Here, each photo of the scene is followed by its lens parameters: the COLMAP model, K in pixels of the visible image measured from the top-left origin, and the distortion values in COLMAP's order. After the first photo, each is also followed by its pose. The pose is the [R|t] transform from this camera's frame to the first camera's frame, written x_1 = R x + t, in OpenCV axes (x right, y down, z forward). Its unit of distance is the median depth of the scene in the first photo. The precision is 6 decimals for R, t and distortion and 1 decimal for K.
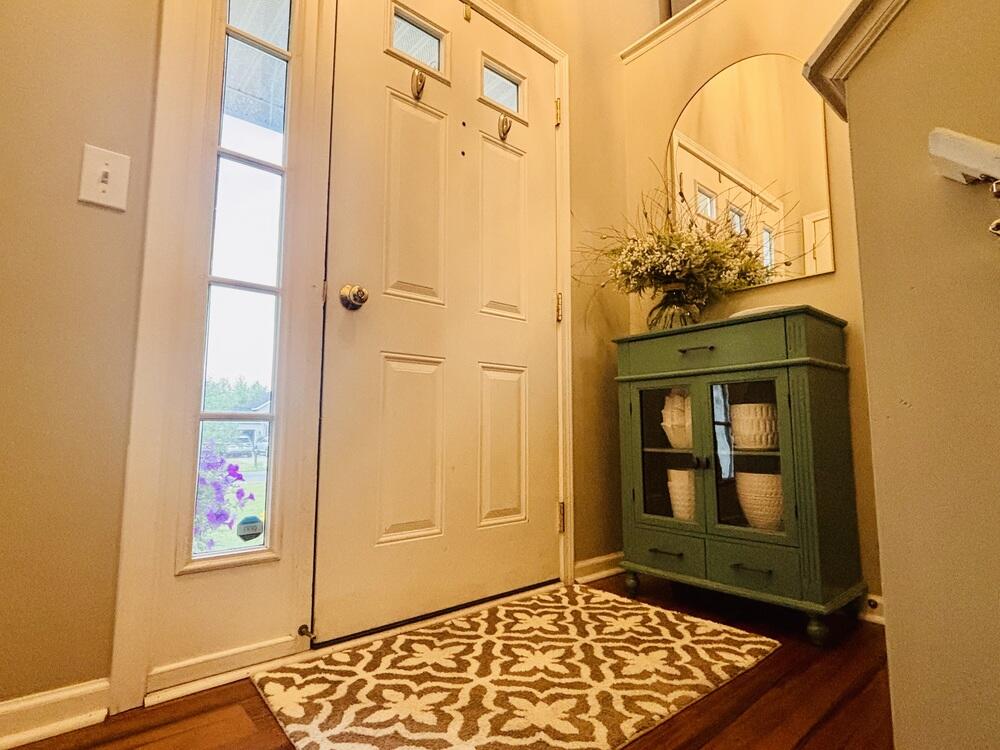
lens RADIAL K [[508.9, 0, 500.0], [0, 508.9, 375.0], [0, 0, 1]] dist [0.003171, -0.000030]
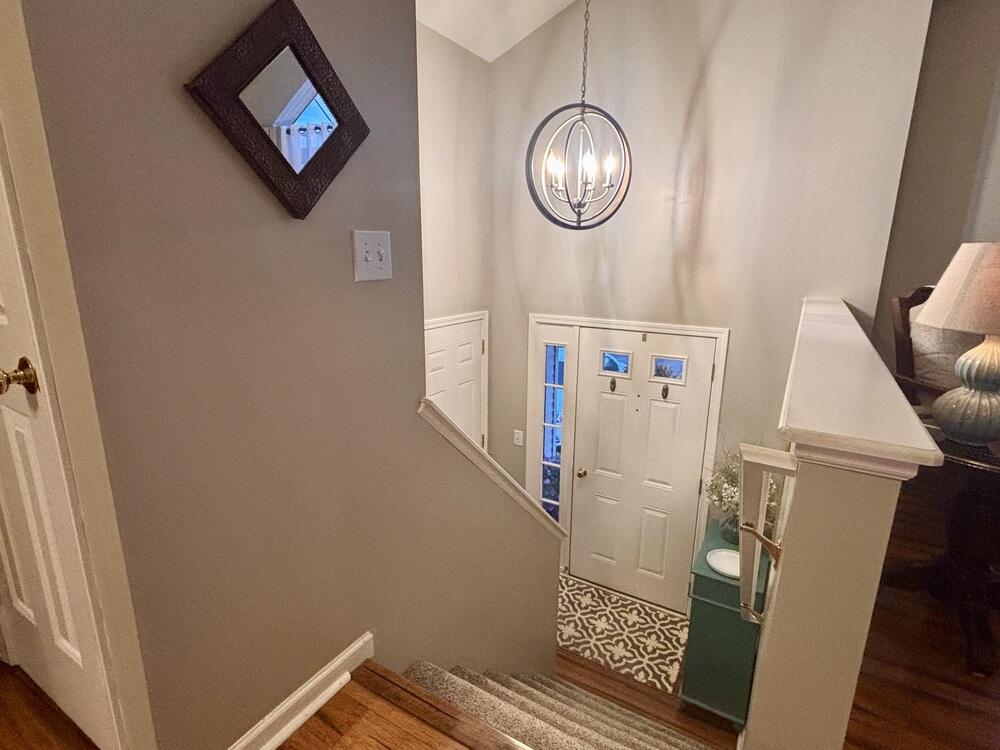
lens RADIAL K [[508.9, 0, 500.0], [0, 508.9, 375.0], [0, 0, 1]] dist [0.003171, -0.000030]
pose [[0.326508, 0.225448, -0.917914, 2.051796], [0.095345, 0.958328, 0.269289, -1.502949], [0.940373, -0.175443, 0.291406, -0.121635]]
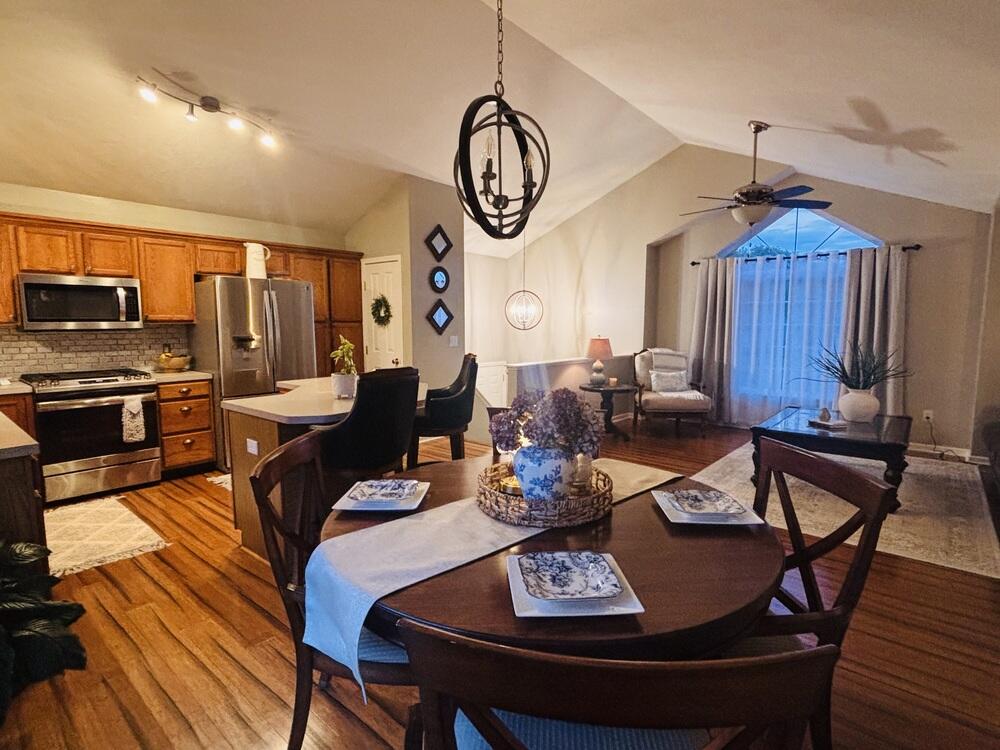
lens RADIAL K [[508.9, 0, 500.0], [0, 508.9, 375.0], [0, 0, 1]] dist [0.003171, -0.000030]
pose [[0.166330, 0.100571, -0.980928, 5.565763], [0.108153, 0.986923, 0.119524, -1.684021], [0.980121, -0.125971, 0.153278, -0.354690]]
